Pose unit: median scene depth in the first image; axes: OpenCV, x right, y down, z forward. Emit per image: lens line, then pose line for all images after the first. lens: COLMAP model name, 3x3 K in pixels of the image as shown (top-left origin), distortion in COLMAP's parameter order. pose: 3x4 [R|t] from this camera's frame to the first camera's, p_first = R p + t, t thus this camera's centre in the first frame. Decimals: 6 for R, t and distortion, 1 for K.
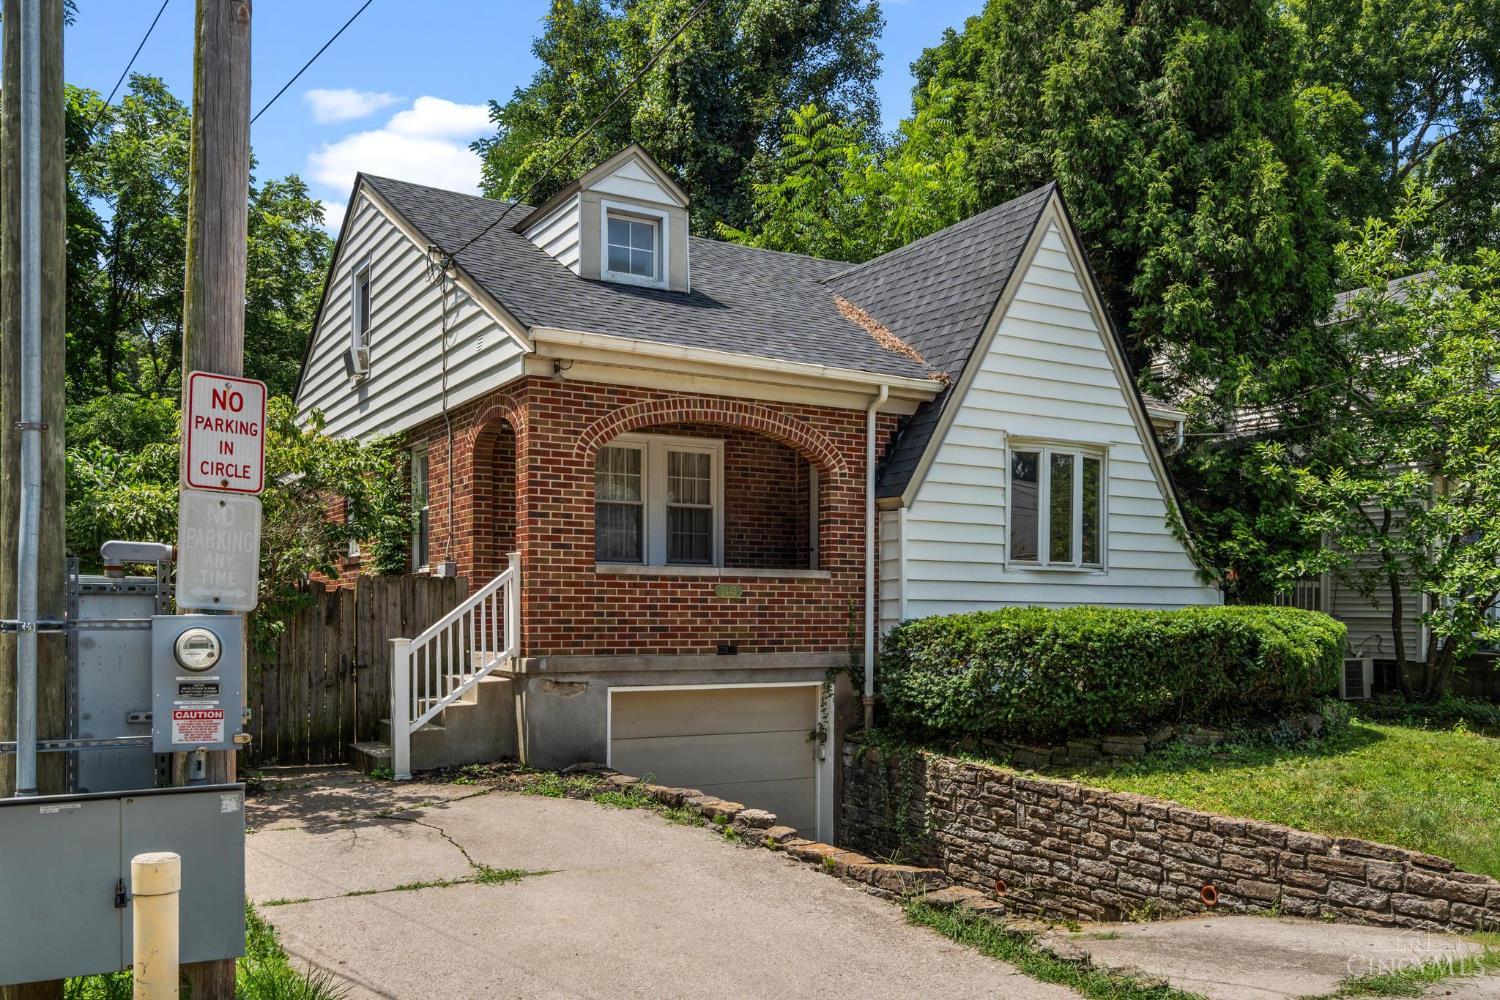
lens RADIAL K [[1235.7, 0, 752.7], [0, 1235.7, 601.5], [0, 0, 1]] dist [-0.000124, 0.002828]
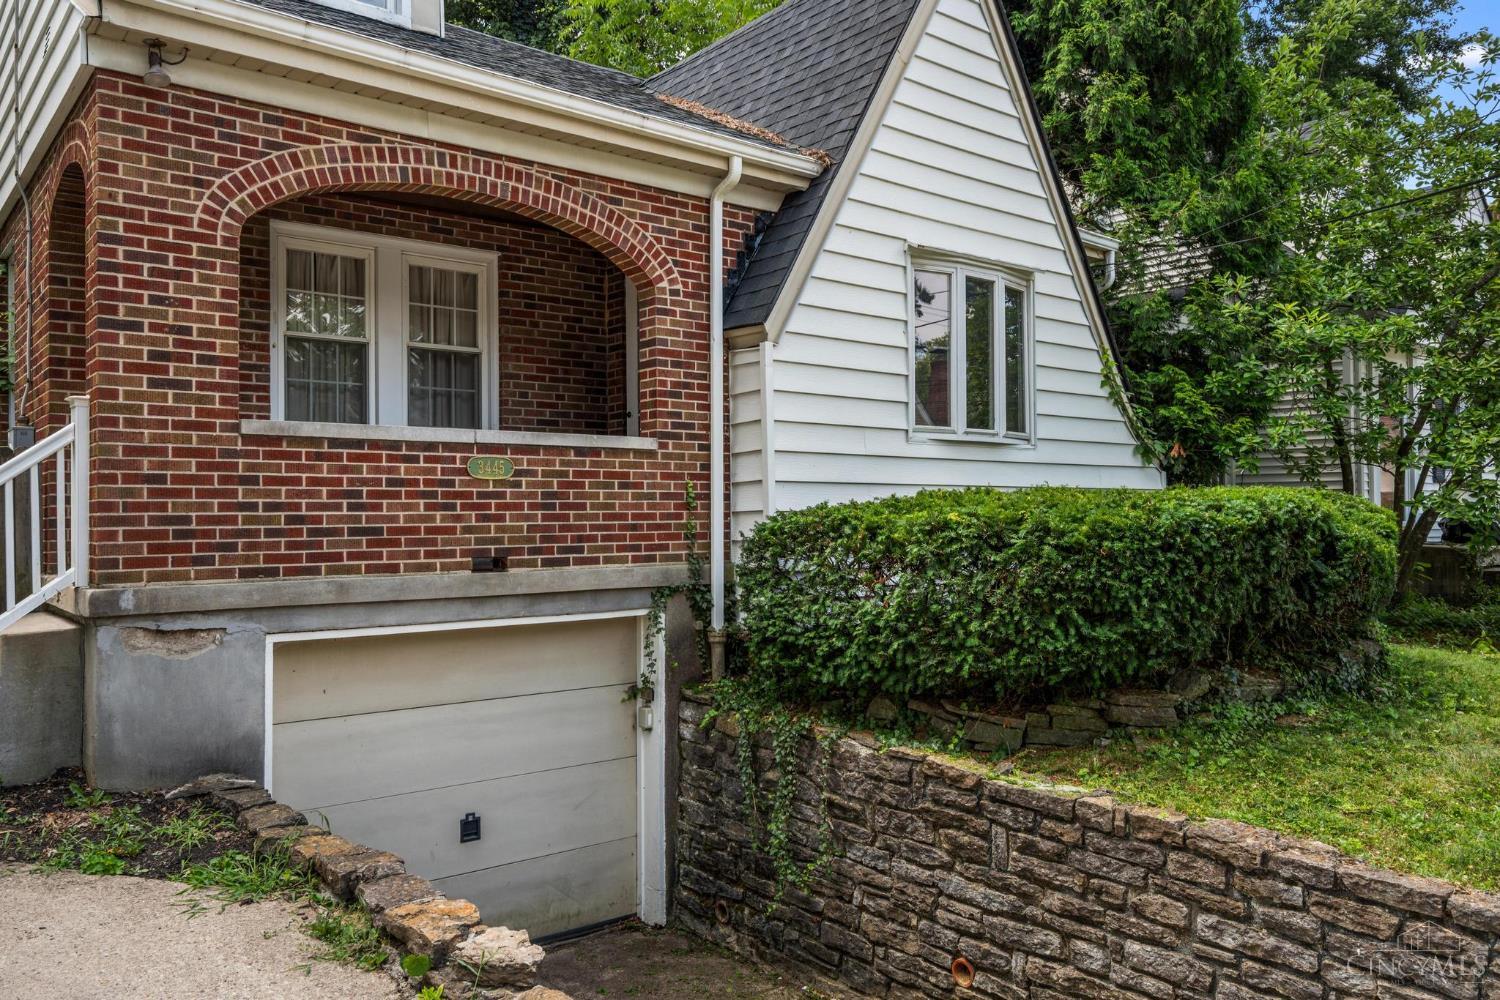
lens RADIAL K [[1132.6, 0, 778.2], [0, 1132.6, 491.5], [0, 0, 1]] dist [0.001959, 0.001932]
pose [[0.984879, -0.009763, 0.172968, 0.024350], [0.011956, 0.999861, -0.011640, 0.012003], [-0.172830, 0.013532, 0.984859, 0.438987]]
